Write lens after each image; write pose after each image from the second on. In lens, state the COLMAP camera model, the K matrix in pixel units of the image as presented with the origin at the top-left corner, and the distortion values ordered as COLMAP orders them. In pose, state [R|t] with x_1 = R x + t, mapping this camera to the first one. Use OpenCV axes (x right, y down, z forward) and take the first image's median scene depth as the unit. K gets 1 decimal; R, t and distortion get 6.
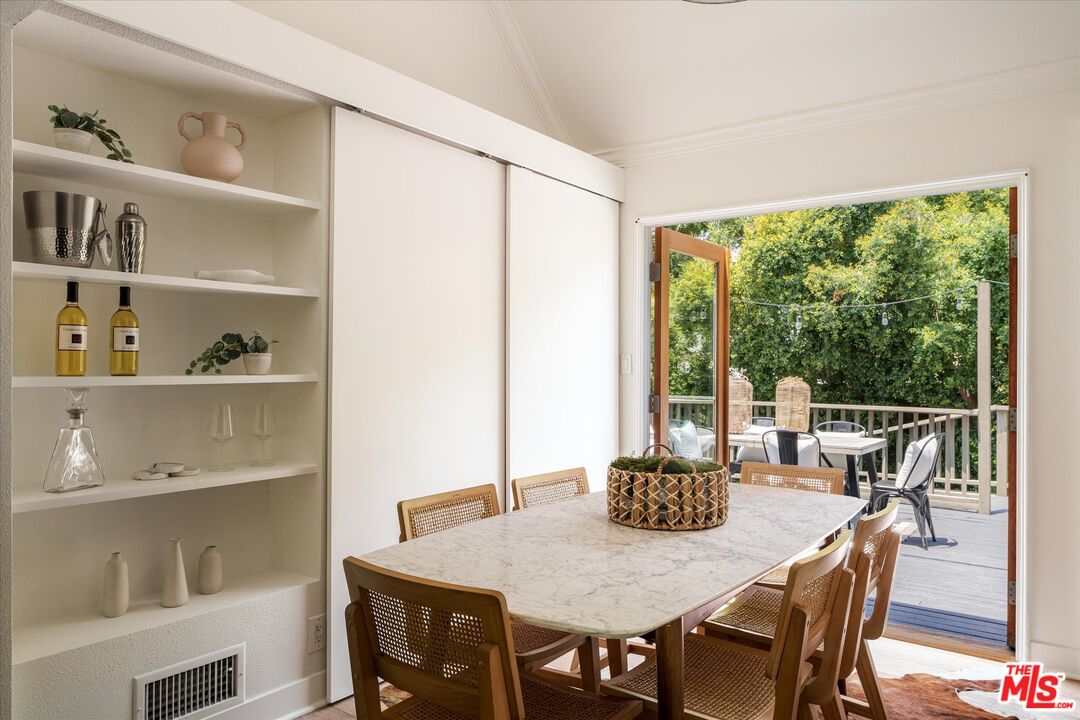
lens RADIAL K [[755.0, 0, 543.6], [0, 755.0, 364.7], [0, 0, 1]] dist [-0.001866, -0.000811]
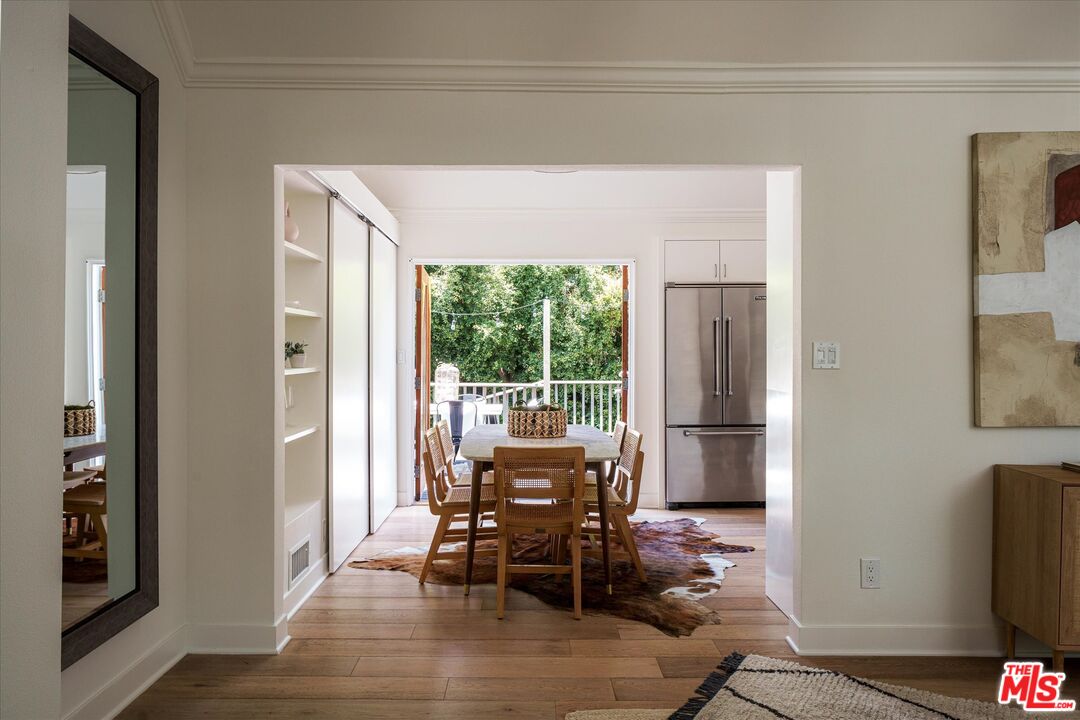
lens RADIAL K [[755.0, 0, 543.6], [0, 755.0, 364.7], [0, 0, 1]] dist [-0.001866, -0.000811]
pose [[0.792729, -0.016290, 0.609357, -0.289515], [0.004391, 0.999770, 0.021014, -0.007501], [-0.609558, -0.013982, 0.792618, -0.167610]]
